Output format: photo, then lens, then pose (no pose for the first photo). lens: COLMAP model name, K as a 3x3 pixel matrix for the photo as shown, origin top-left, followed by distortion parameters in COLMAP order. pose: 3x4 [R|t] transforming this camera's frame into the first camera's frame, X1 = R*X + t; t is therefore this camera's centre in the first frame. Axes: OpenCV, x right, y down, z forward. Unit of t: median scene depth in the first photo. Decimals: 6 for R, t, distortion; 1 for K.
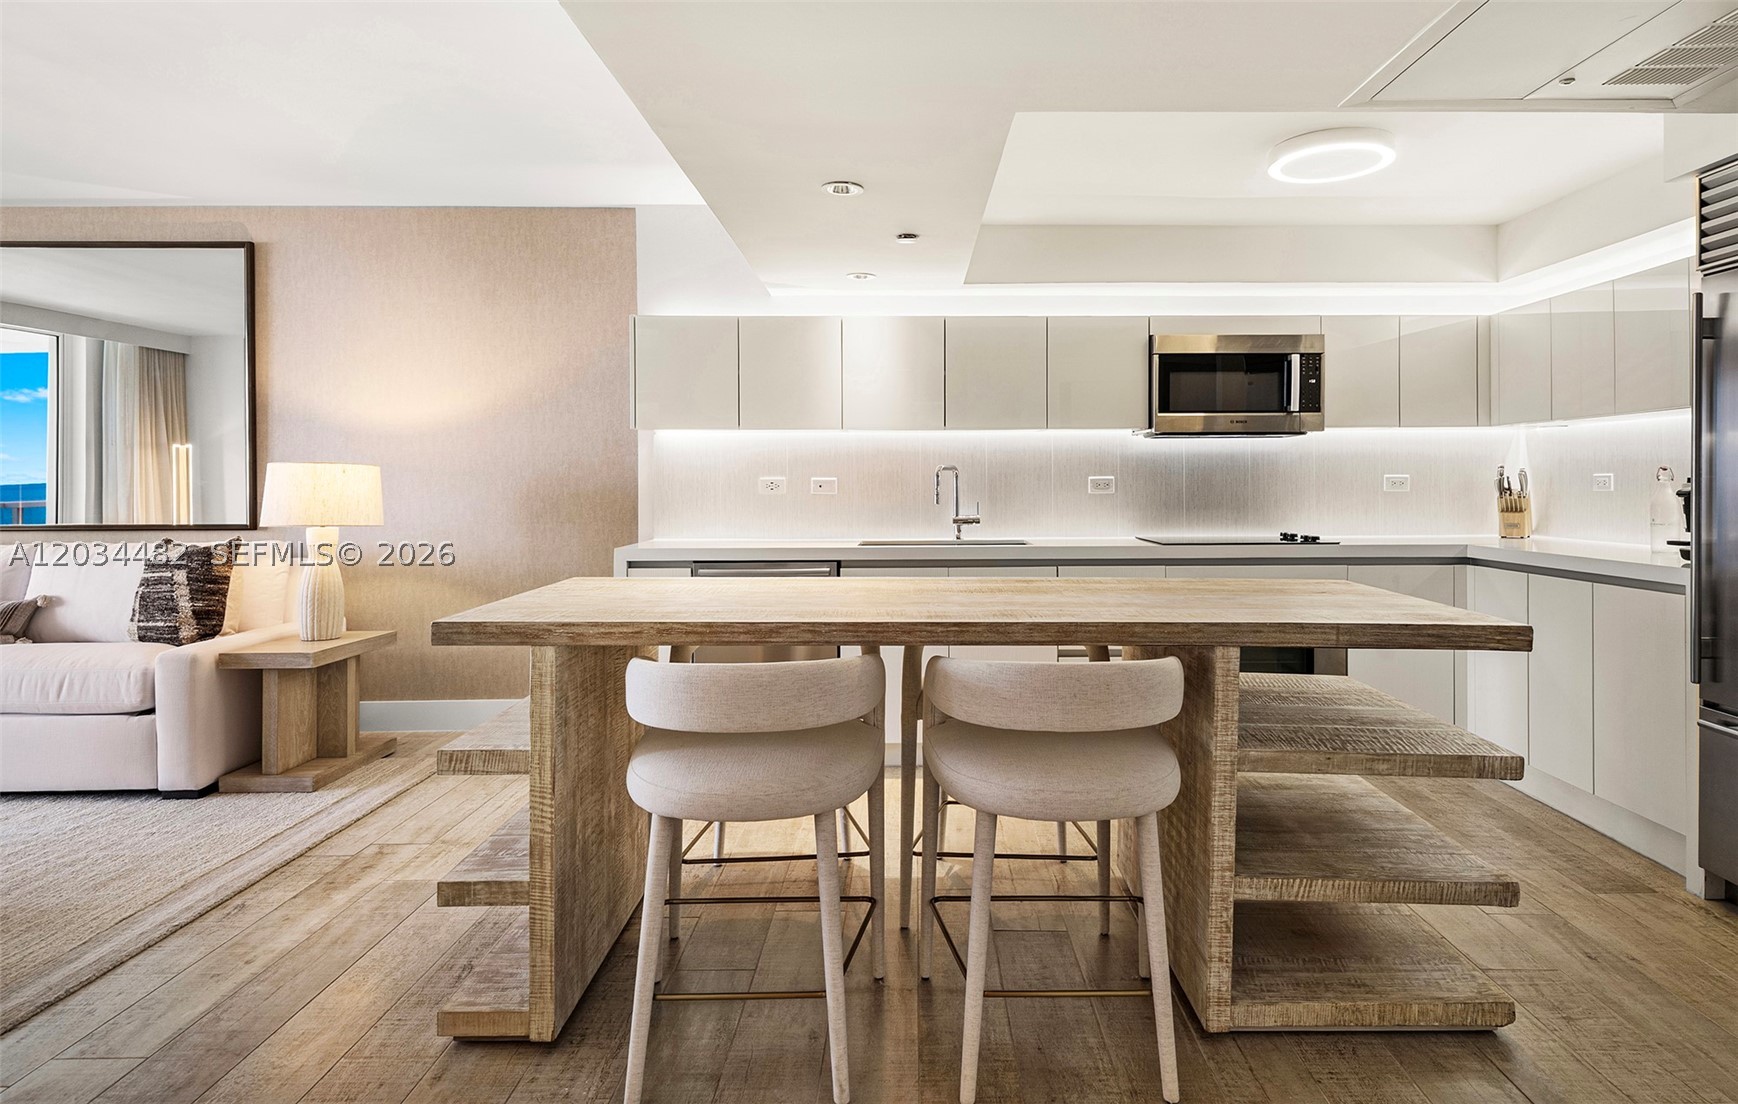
lens RADIAL K [[954.4, 0, 916.5], [0, 954.4, 508.4], [0, 0, 1]] dist [0.003996, 0.001042]
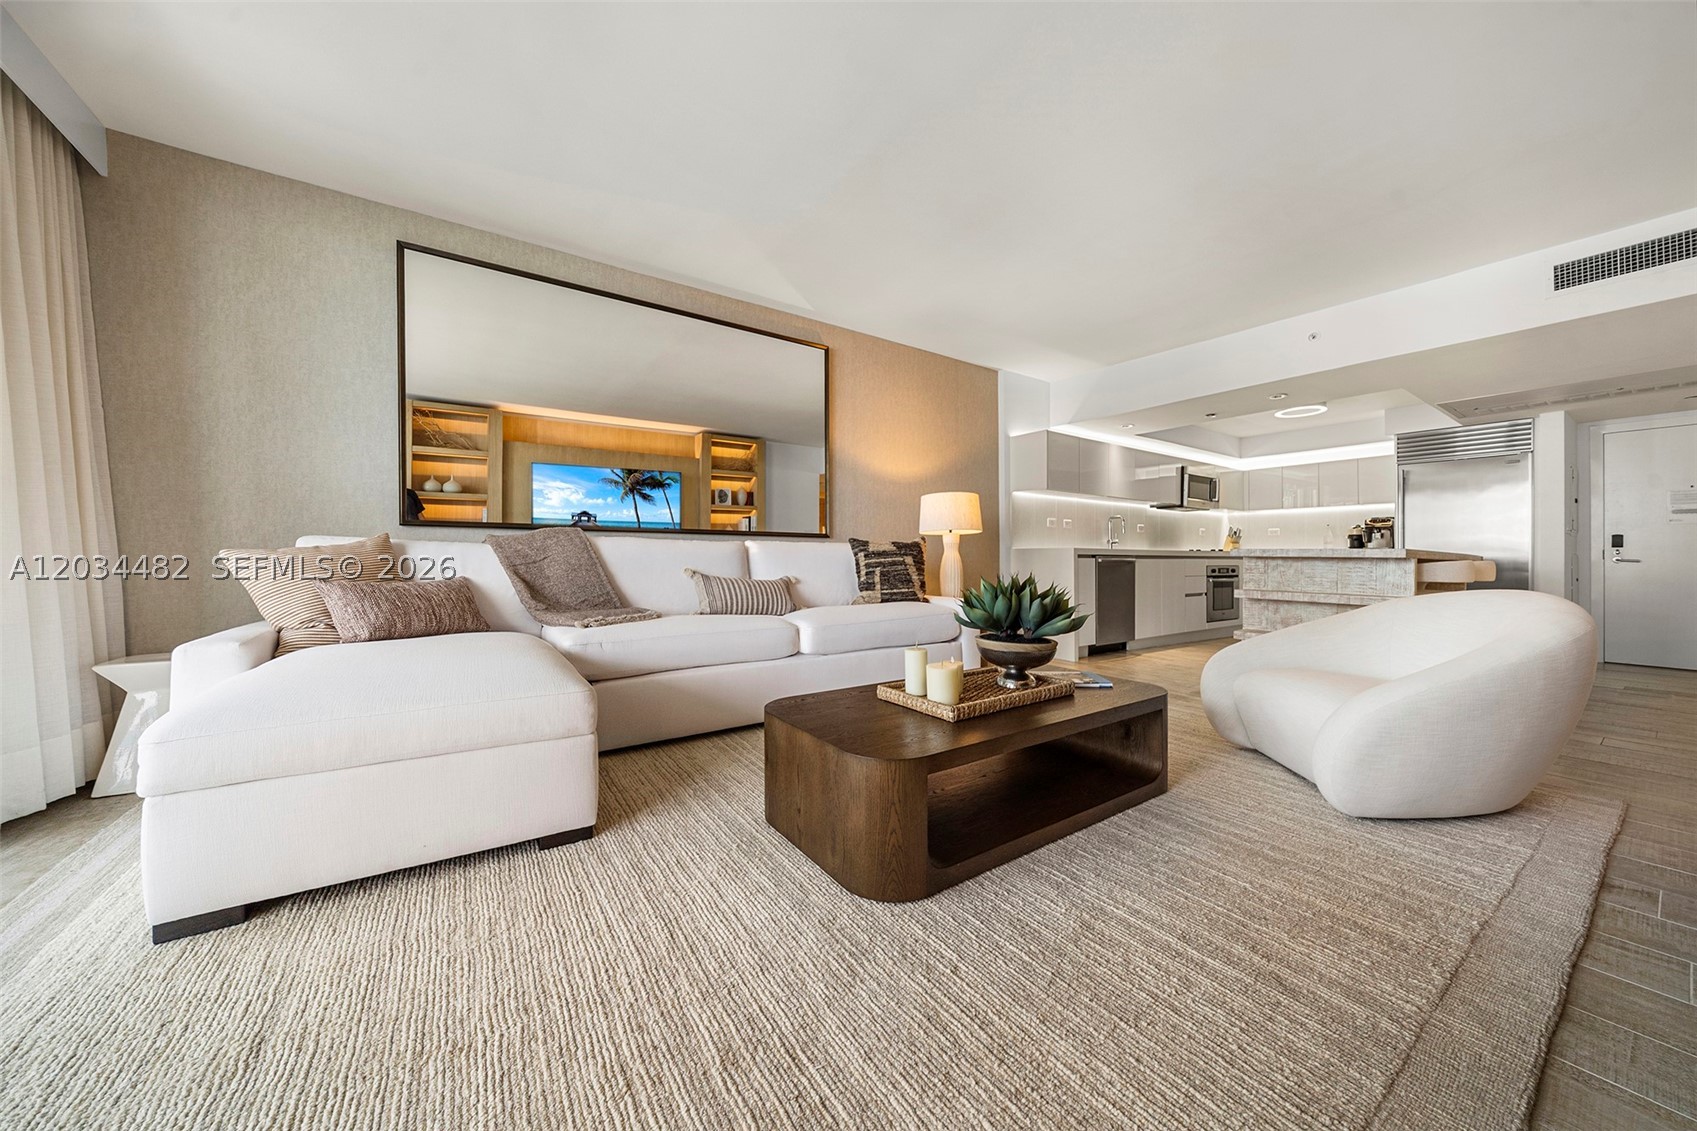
lens RADIAL K [[589.5, 0, 876.1], [0, 589.5, 562.1], [0, 0, 1]] dist [-0.010563, 0.000008]
pose [[0.818352, 0.002583, 0.574711, -1.577891], [0.010557, 0.999754, -0.019526, 0.106699], [-0.574620, 0.022046, 0.818123, 0.281479]]
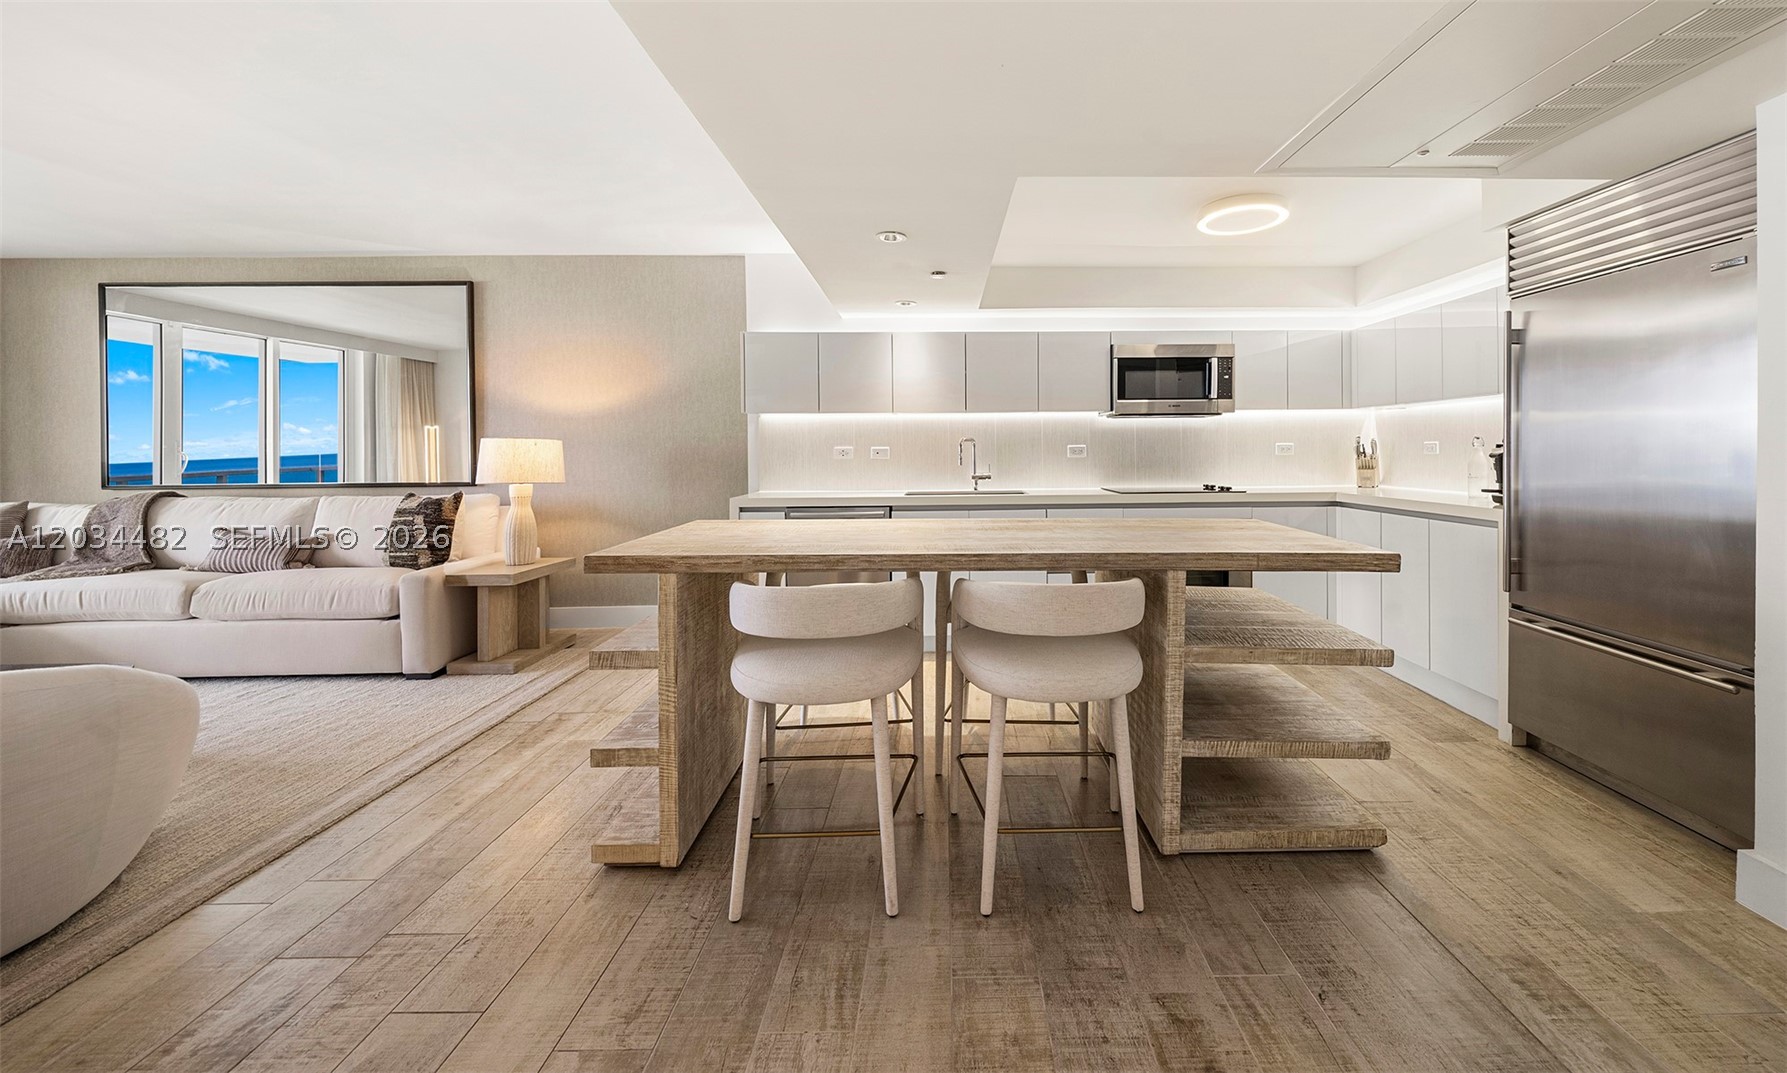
lens RADIAL K [[714.6, 0, 924.9], [0, 714.6, 453.4], [0, 0, 1]] dist [0.015493, 0.000069]
pose [[0.999559, -0.004599, -0.029322, -0.000011], [0.003933, 0.999734, -0.022734, 0.001053], [0.029418, 0.022609, 0.999311, -0.037328]]
